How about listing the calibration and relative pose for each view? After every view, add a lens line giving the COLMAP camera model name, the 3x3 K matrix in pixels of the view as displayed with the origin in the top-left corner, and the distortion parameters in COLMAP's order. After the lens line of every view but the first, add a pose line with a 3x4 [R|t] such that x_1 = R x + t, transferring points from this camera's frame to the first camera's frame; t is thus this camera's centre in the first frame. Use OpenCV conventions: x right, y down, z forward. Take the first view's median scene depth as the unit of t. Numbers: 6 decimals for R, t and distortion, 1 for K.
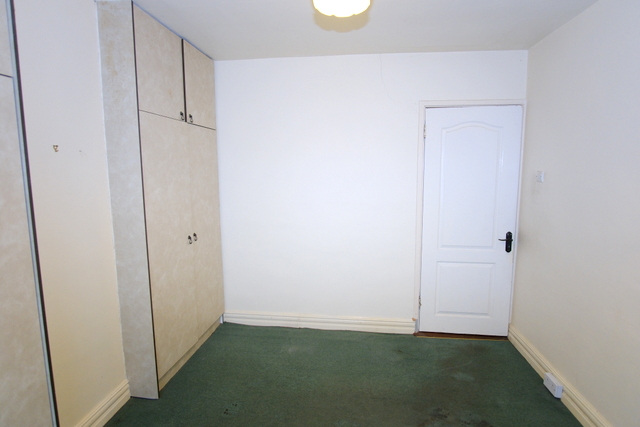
lens RADIAL K [[341.8, 0, 319.5], [0, 341.8, 213.1], [0, 0, 1]] dist [-0.035708, 0.007477]
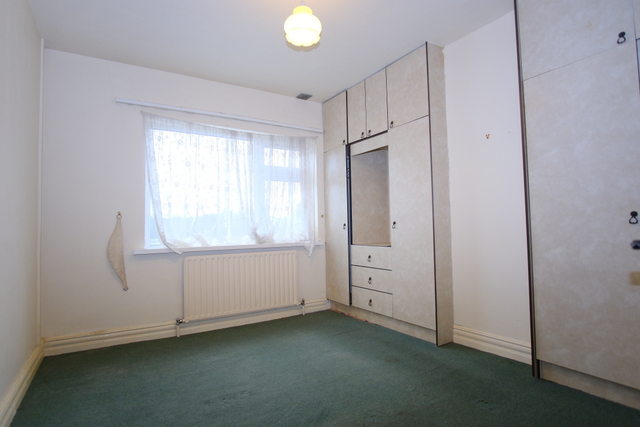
lens RADIAL K [[341.8, 0, 320.1], [0, 341.8, 213.5], [0, 0, 1]] dist [-0.035708, 0.007477]
pose [[-0.780625, -0.009152, -0.624932, 0.562977], [-0.061650, 0.996144, 0.062421, 0.078500], [0.621951, 0.087254, -0.778179, 1.312519]]
